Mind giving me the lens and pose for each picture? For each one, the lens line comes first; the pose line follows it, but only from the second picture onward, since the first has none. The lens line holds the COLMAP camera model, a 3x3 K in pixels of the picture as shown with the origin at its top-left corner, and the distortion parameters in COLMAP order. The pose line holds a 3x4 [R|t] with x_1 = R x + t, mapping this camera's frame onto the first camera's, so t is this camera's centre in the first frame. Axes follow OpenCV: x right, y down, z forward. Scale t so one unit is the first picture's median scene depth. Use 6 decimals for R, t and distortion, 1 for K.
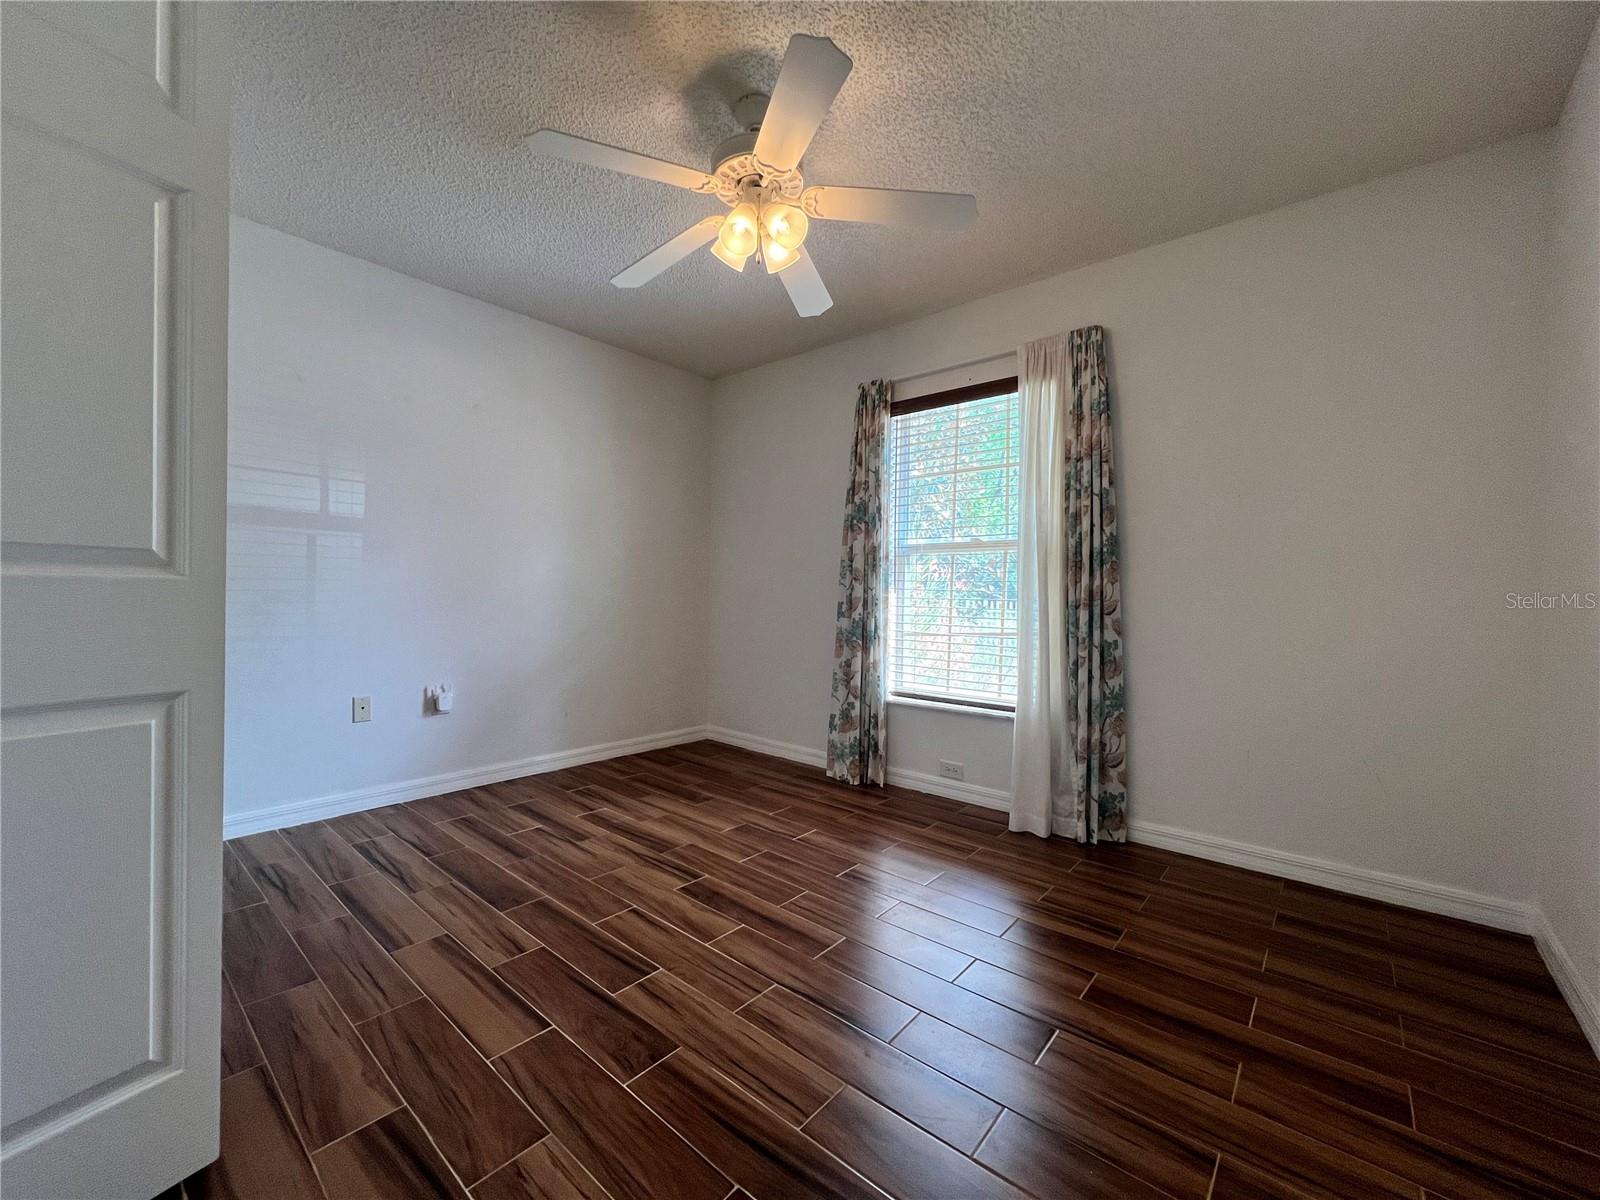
lens RADIAL K [[636.8, 0, 798.8], [0, 636.8, 592.8], [0, 0, 1]] dist [0.001053, 0.000095]
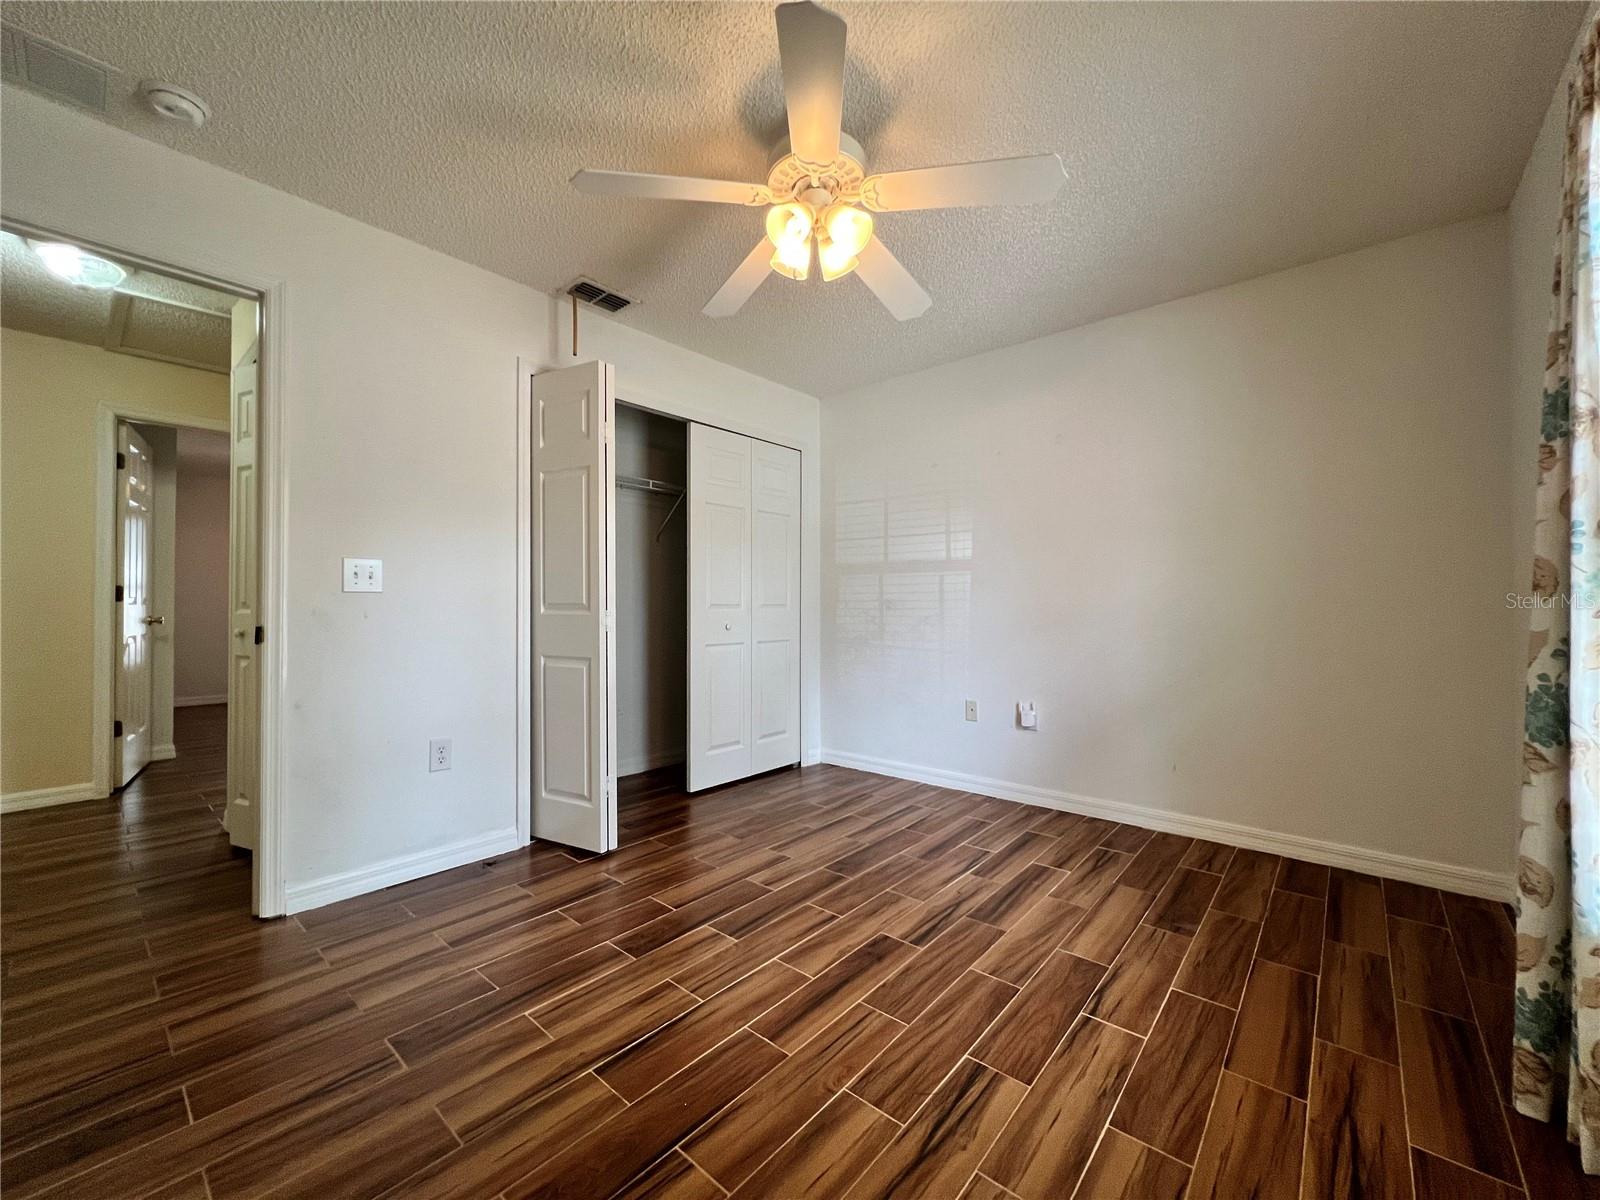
lens RADIAL K [[644.8, 0, 805.1], [0, 644.8, 608.3], [0, 0, 1]] dist [-0.001836, 0.000199]
pose [[0.001101, -0.011556, -0.999933, 0.635725], [0.001251, 0.999932, -0.011554, -0.005548], [0.999999, -0.001238, 0.001115, 0.730088]]
